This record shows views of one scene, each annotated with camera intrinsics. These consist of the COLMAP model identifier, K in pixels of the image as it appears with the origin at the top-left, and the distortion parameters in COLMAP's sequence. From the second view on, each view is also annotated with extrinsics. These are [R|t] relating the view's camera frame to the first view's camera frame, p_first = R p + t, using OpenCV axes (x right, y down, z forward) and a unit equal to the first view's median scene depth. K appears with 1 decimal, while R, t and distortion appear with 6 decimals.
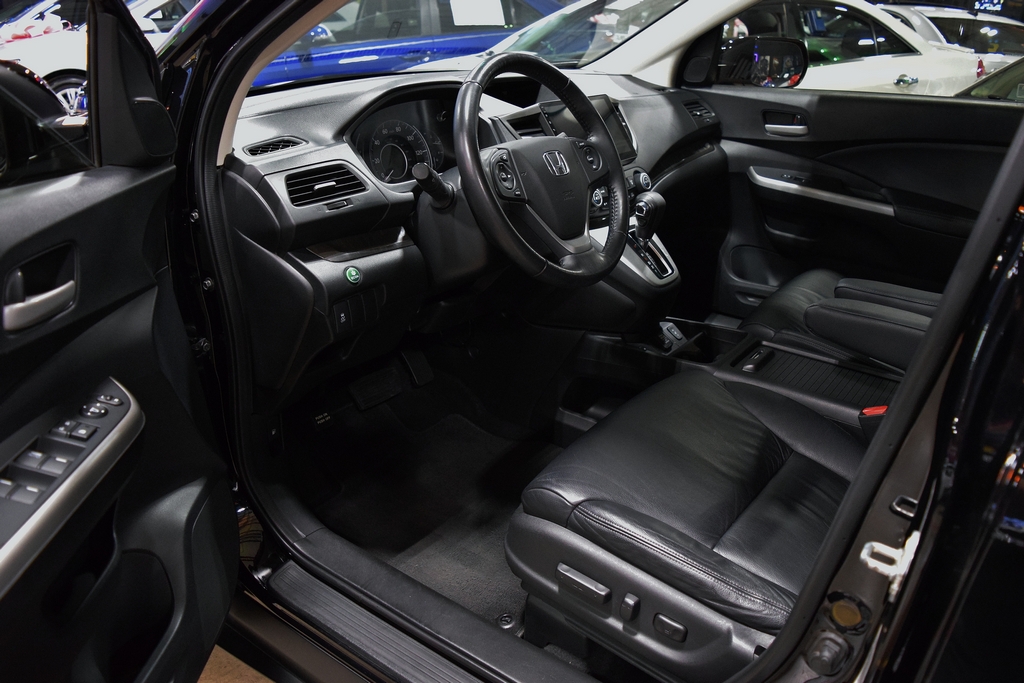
lens RADIAL K [[801.7, 0, 522.8], [0, 801.7, 337.9], [0, 0, 1]] dist [-0.098261, 0.024694]
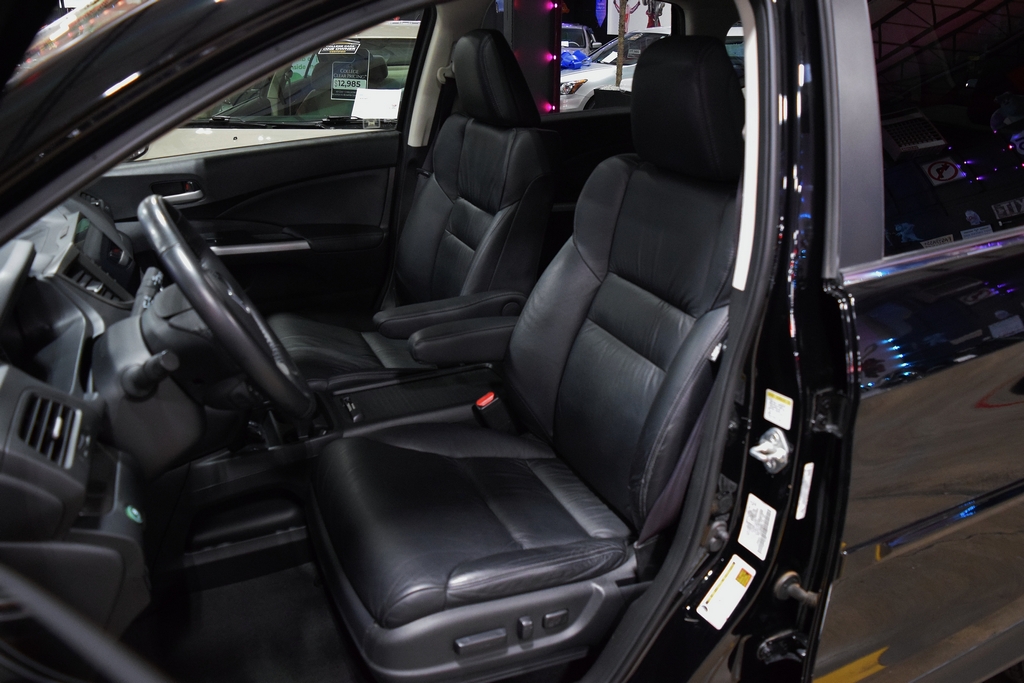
lens RADIAL K [[801.7, 0, 518.7], [0, 801.7, 339.5], [0, 0, 1]] dist [-0.098261, 0.024694]
pose [[0.482100, -0.354393, 0.801240, -0.354049], [0.356368, 0.914784, 0.190191, -0.149708], [-0.800363, 0.193845, 0.567312, 0.137150]]
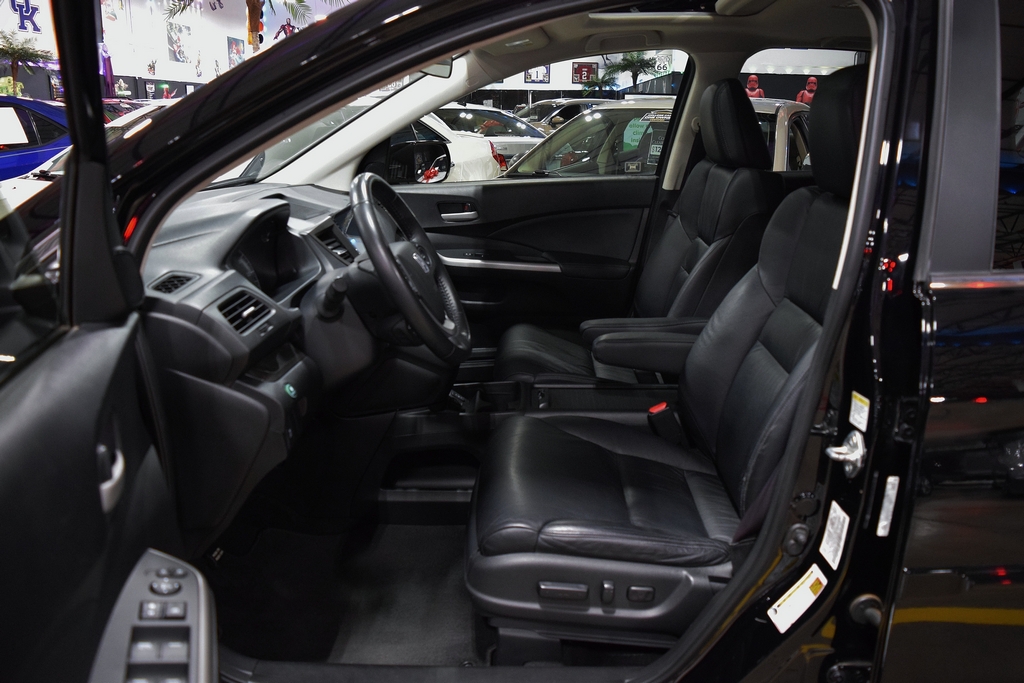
lens RADIAL K [[801.7, 0, 521.5], [0, 801.7, 340.8], [0, 0, 1]] dist [-0.098261, 0.024694]
pose [[0.810927, -0.184844, 0.555184, -0.322843], [0.244700, 0.968974, -0.034807, -0.019348], [-0.531525, 0.164080, 0.830999, -0.022424]]
